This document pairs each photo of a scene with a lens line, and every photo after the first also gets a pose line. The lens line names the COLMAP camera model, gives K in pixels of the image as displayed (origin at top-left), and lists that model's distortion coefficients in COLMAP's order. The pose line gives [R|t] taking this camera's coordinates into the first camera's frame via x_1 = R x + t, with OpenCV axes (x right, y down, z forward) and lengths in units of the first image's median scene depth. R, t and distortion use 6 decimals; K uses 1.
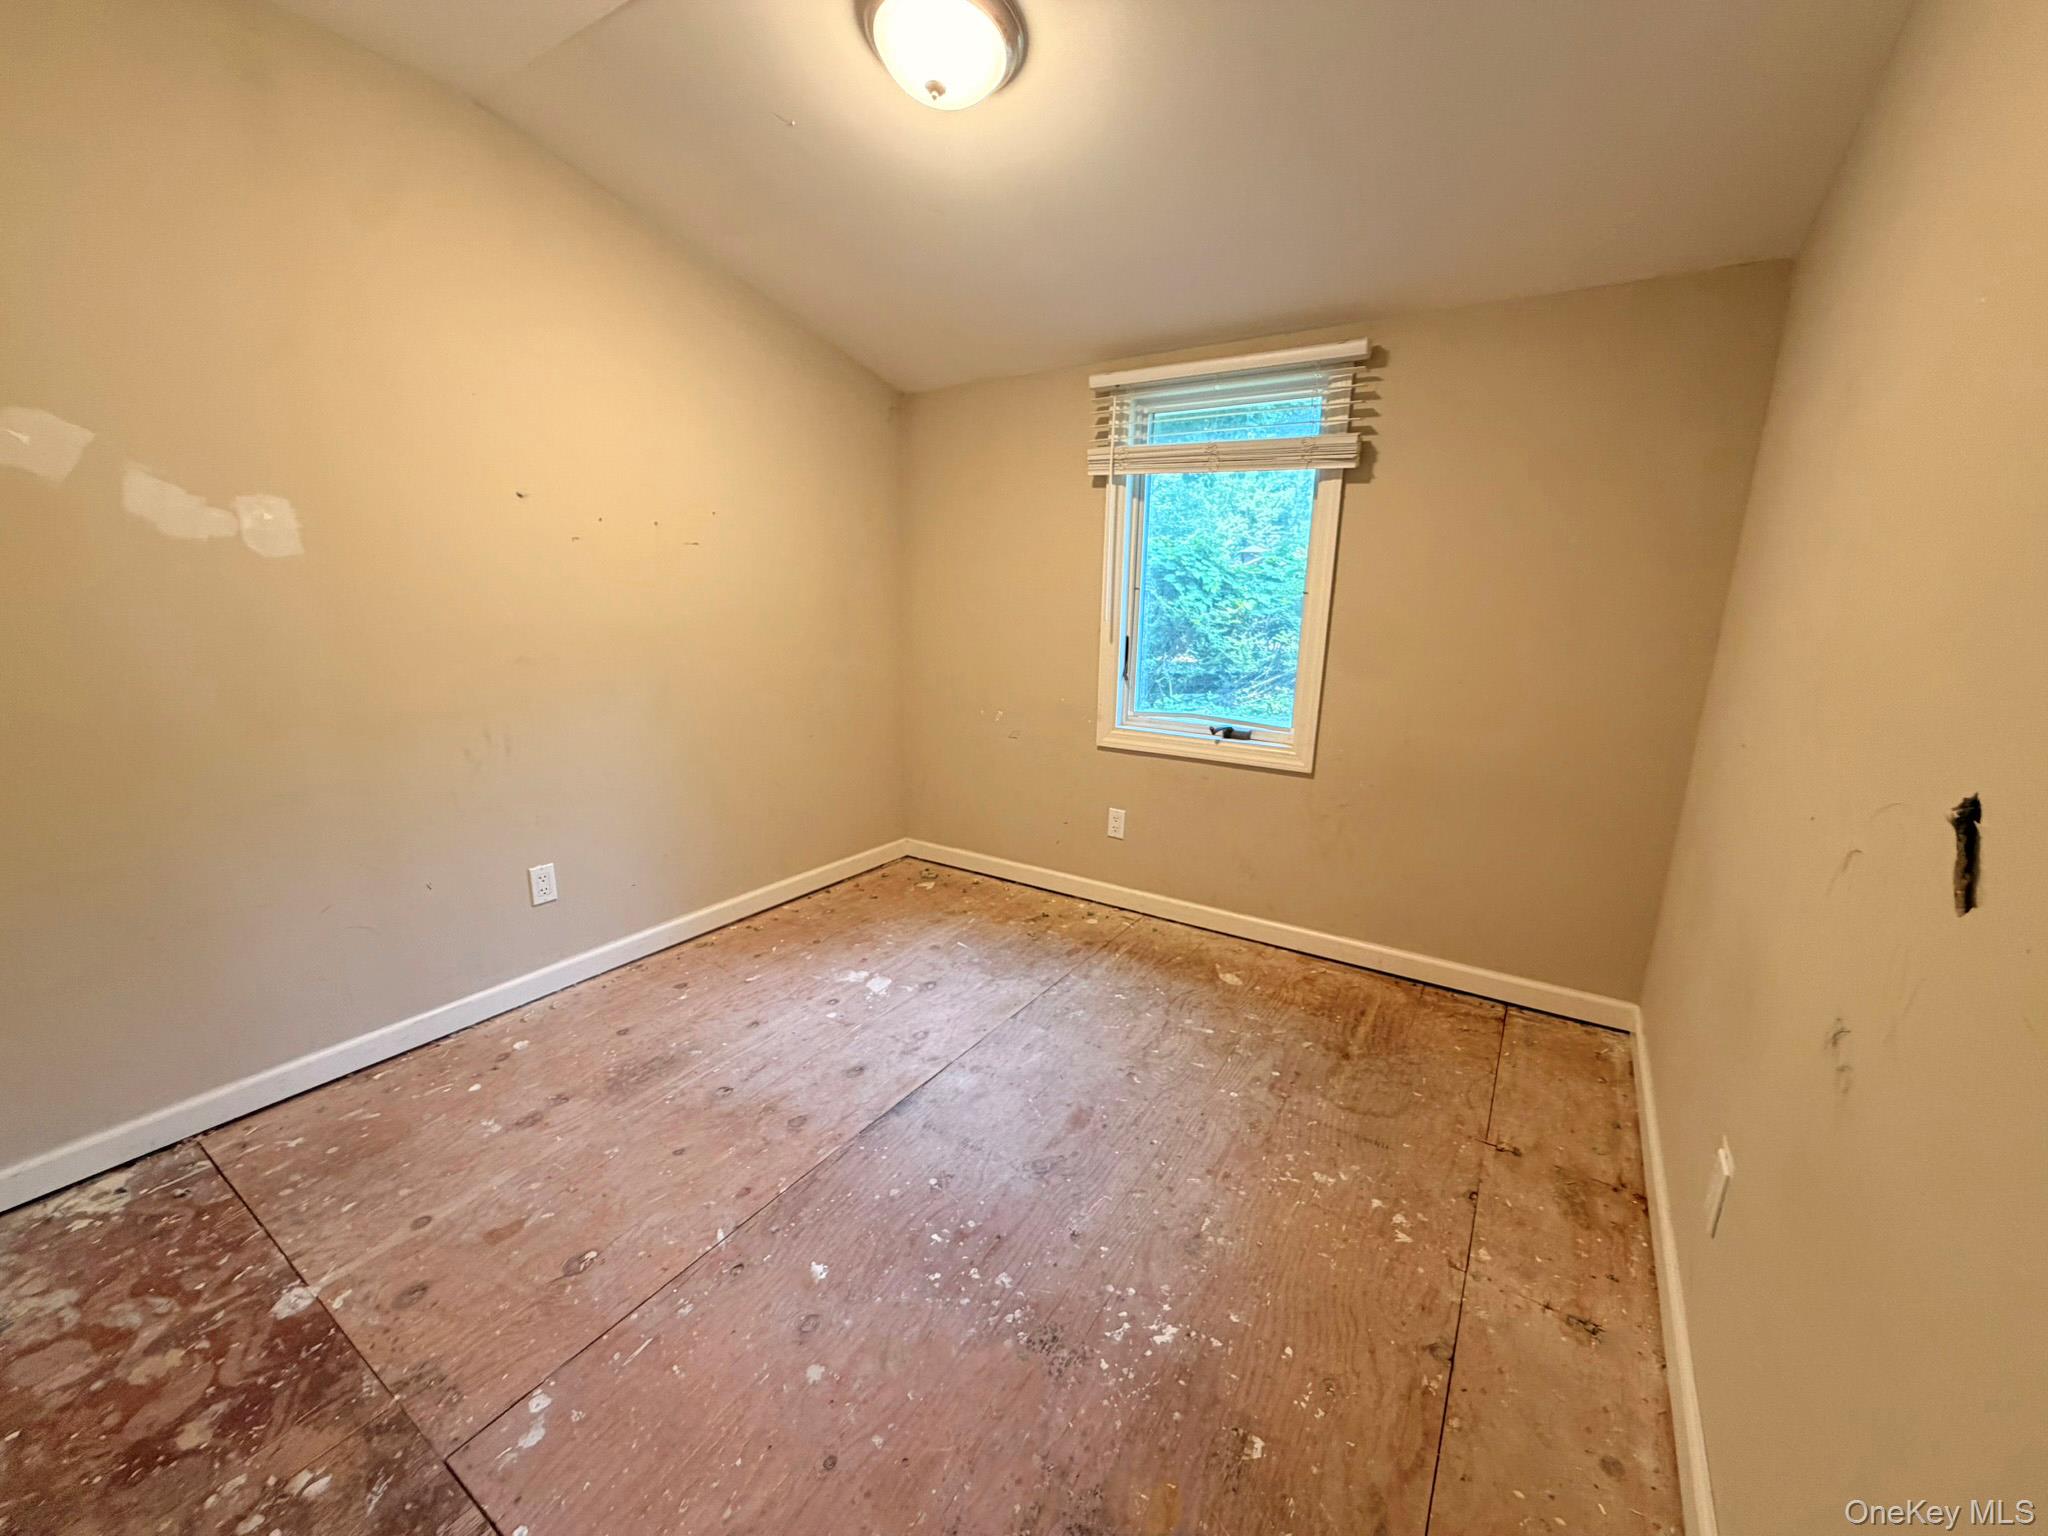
lens RADIAL K [[815.2, 0, 1015.8], [0, 815.2, 770.2], [0, 0, 1]] dist [0.001910, -0.000364]
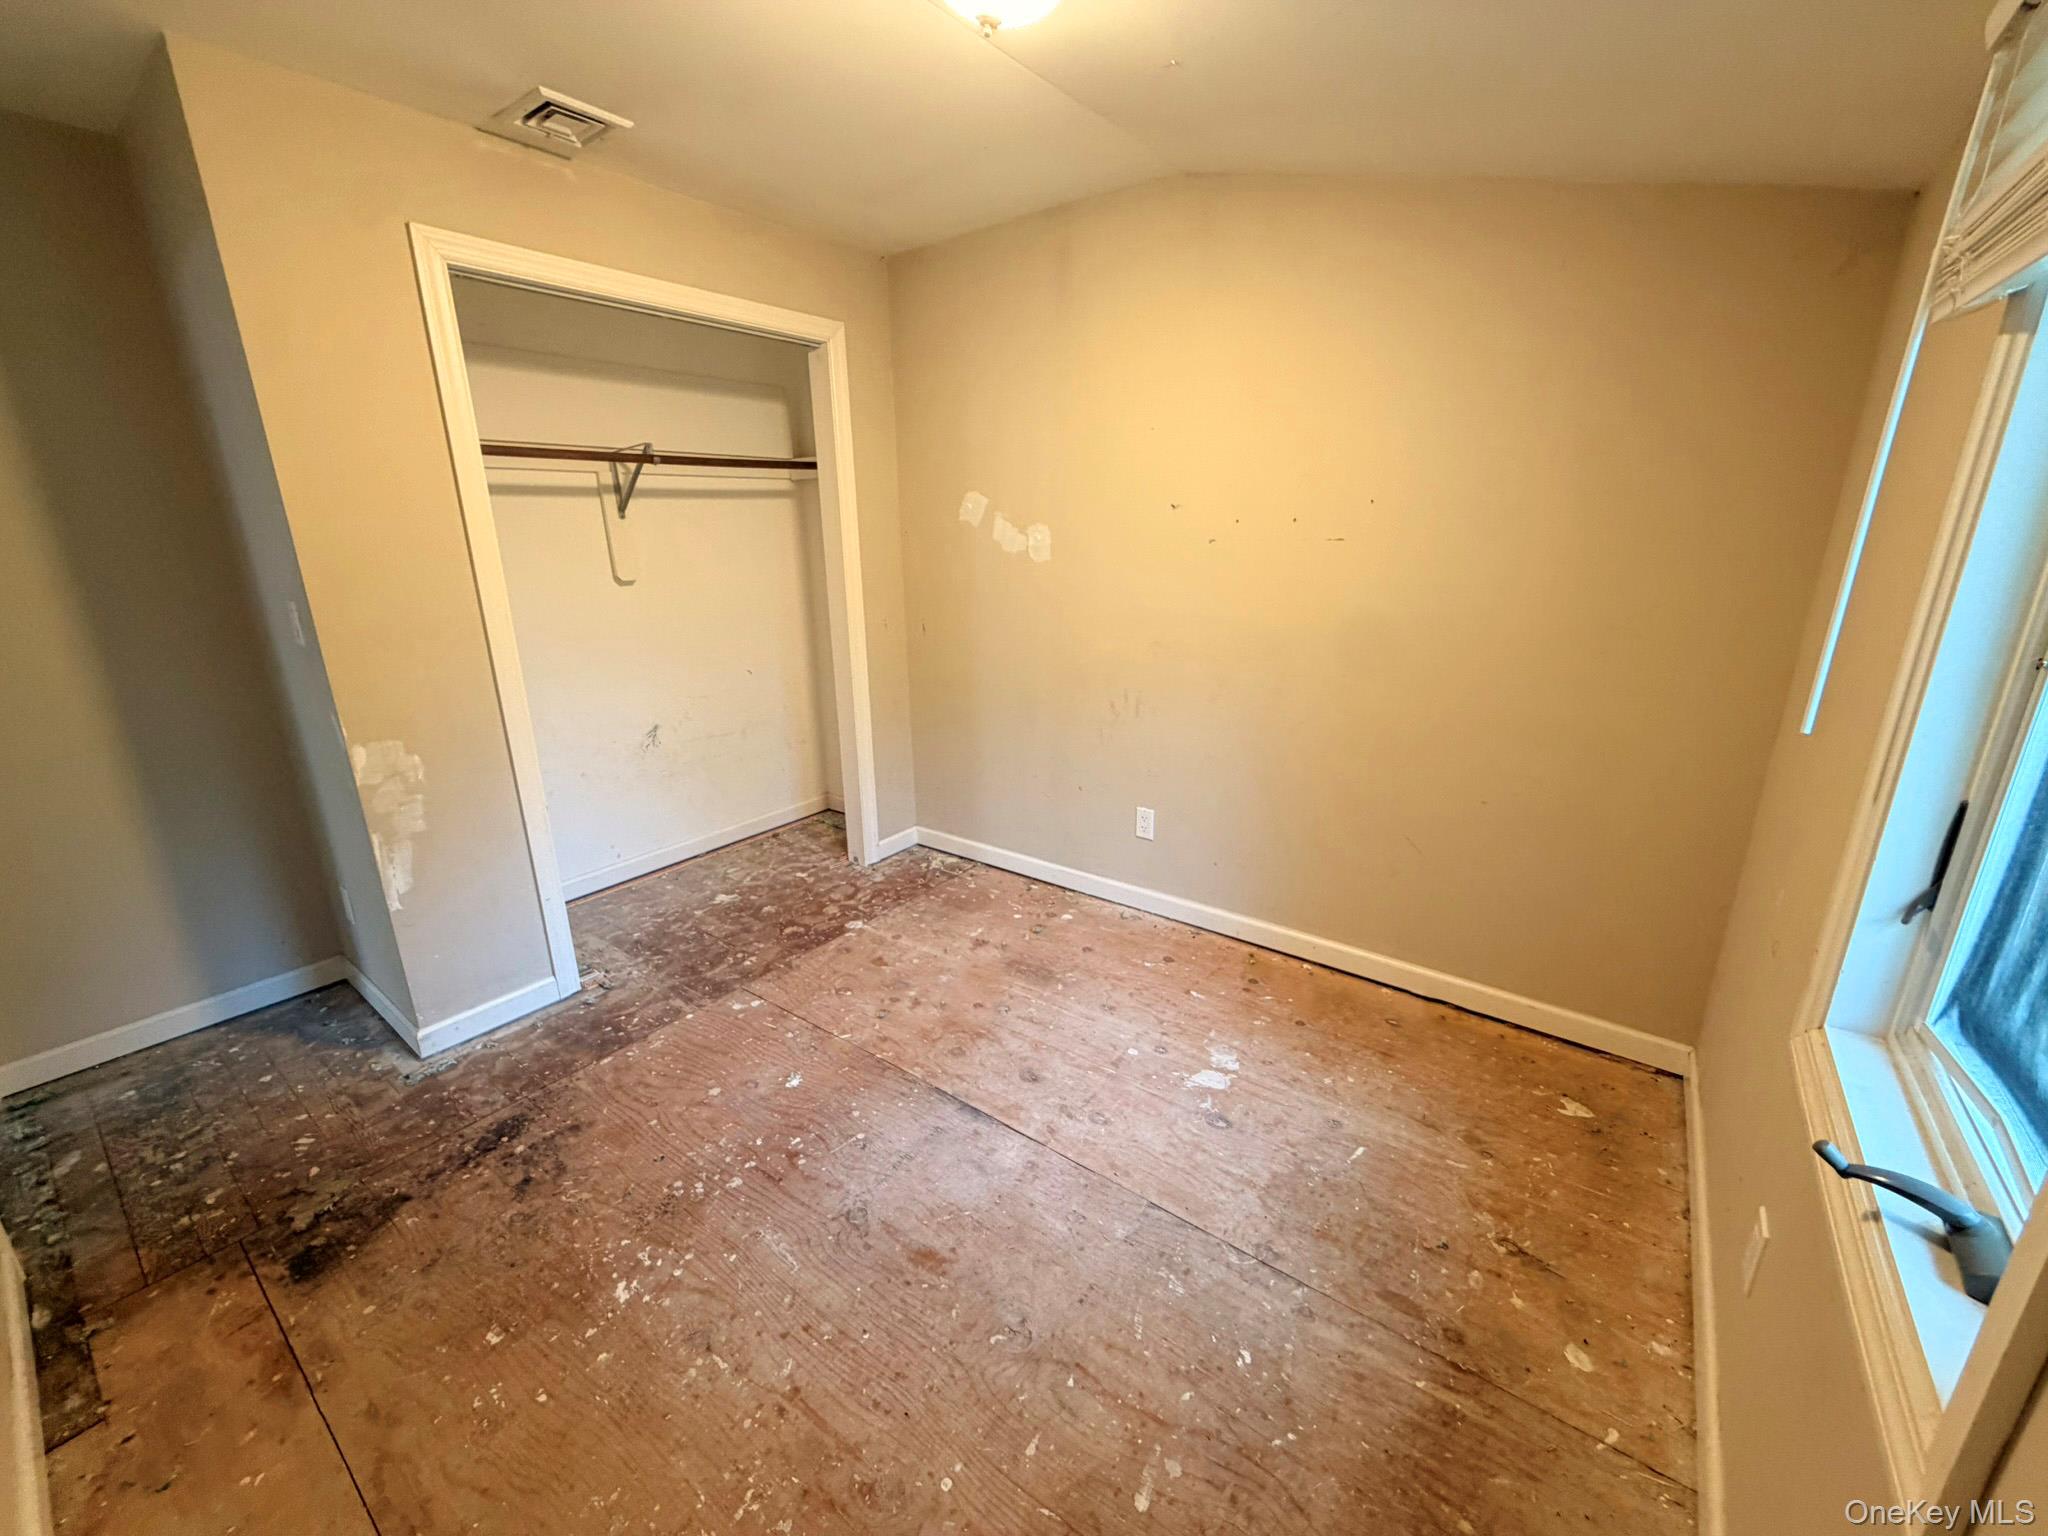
lens RADIAL K [[815.2, 0, 1015.8], [0, 815.2, 770.2], [0, 0, 1]] dist [0.001910, -0.000364]
pose [[-0.069082, 0.267077, -0.961196, 0.805856], [-0.215299, 0.936801, 0.275773, -0.314123], [0.974102, 0.225996, -0.007215, 1.073018]]
